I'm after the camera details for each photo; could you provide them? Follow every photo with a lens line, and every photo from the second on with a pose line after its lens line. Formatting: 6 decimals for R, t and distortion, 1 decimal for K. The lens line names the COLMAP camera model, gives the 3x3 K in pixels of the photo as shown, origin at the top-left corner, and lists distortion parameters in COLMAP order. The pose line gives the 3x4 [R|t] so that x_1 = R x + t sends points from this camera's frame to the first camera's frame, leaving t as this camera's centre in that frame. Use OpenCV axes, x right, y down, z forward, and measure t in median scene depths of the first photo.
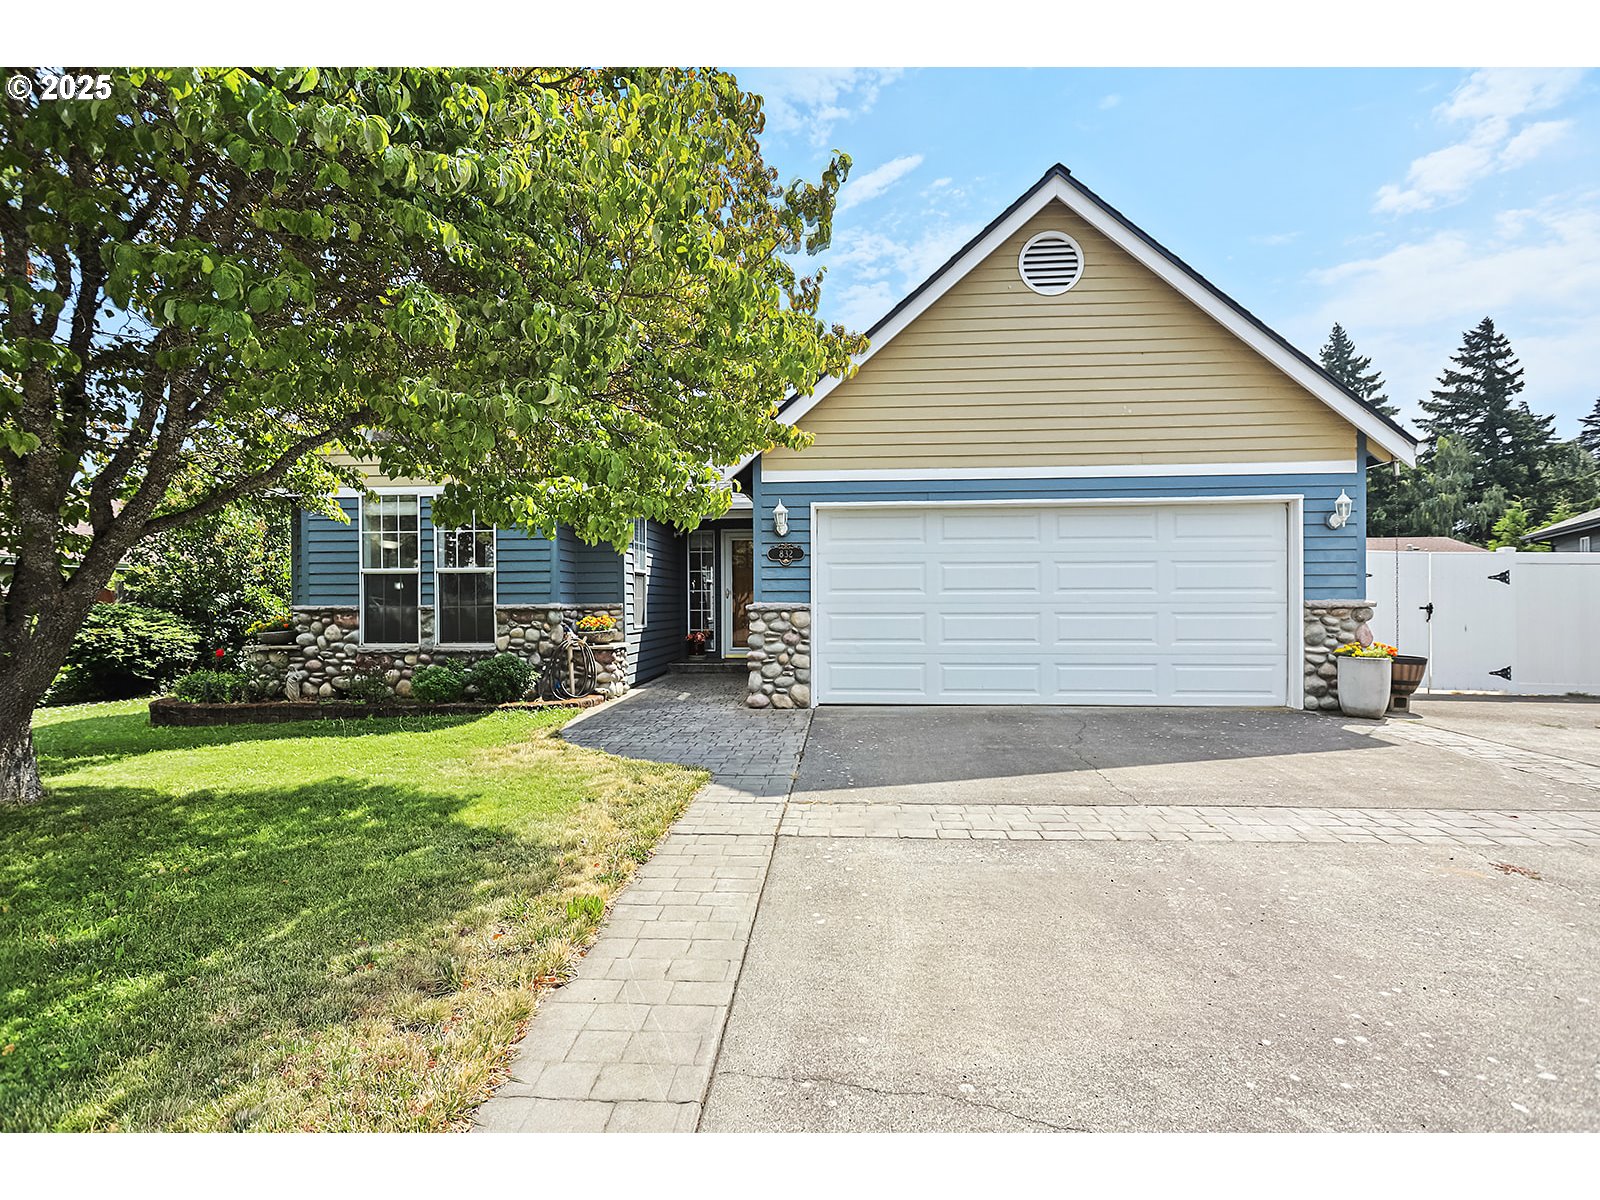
lens RADIAL K [[760.9, 0, 825.4], [0, 760.9, 600.5], [0, 0, 1]] dist [0.000434, 0.000368]
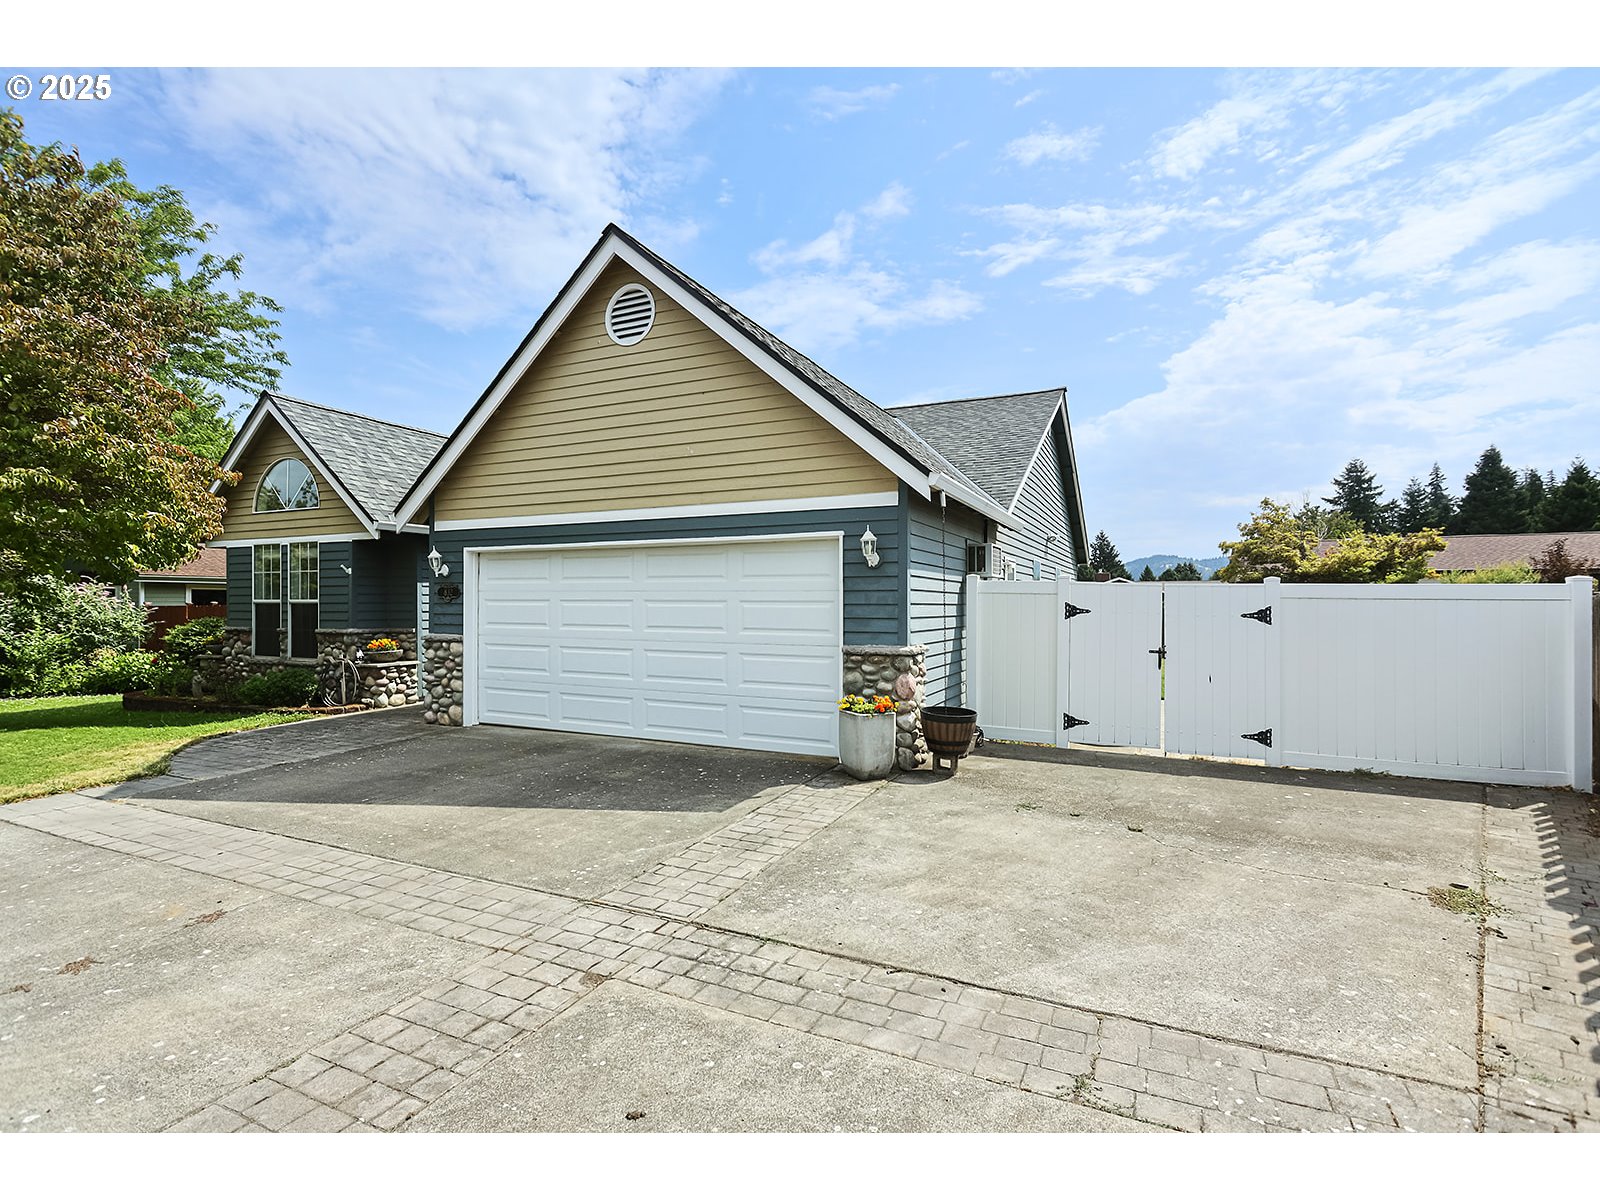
lens RADIAL K [[760.9, 0, 825.4], [0, 760.9, 600.5], [0, 0, 1]] dist [0.000434, 0.000368]
pose [[0.933751, 0.006155, -0.357872, 0.883388], [-0.006961, 0.999975, -0.000964, -0.050411], [0.357857, 0.003392, 0.933770, 0.118325]]
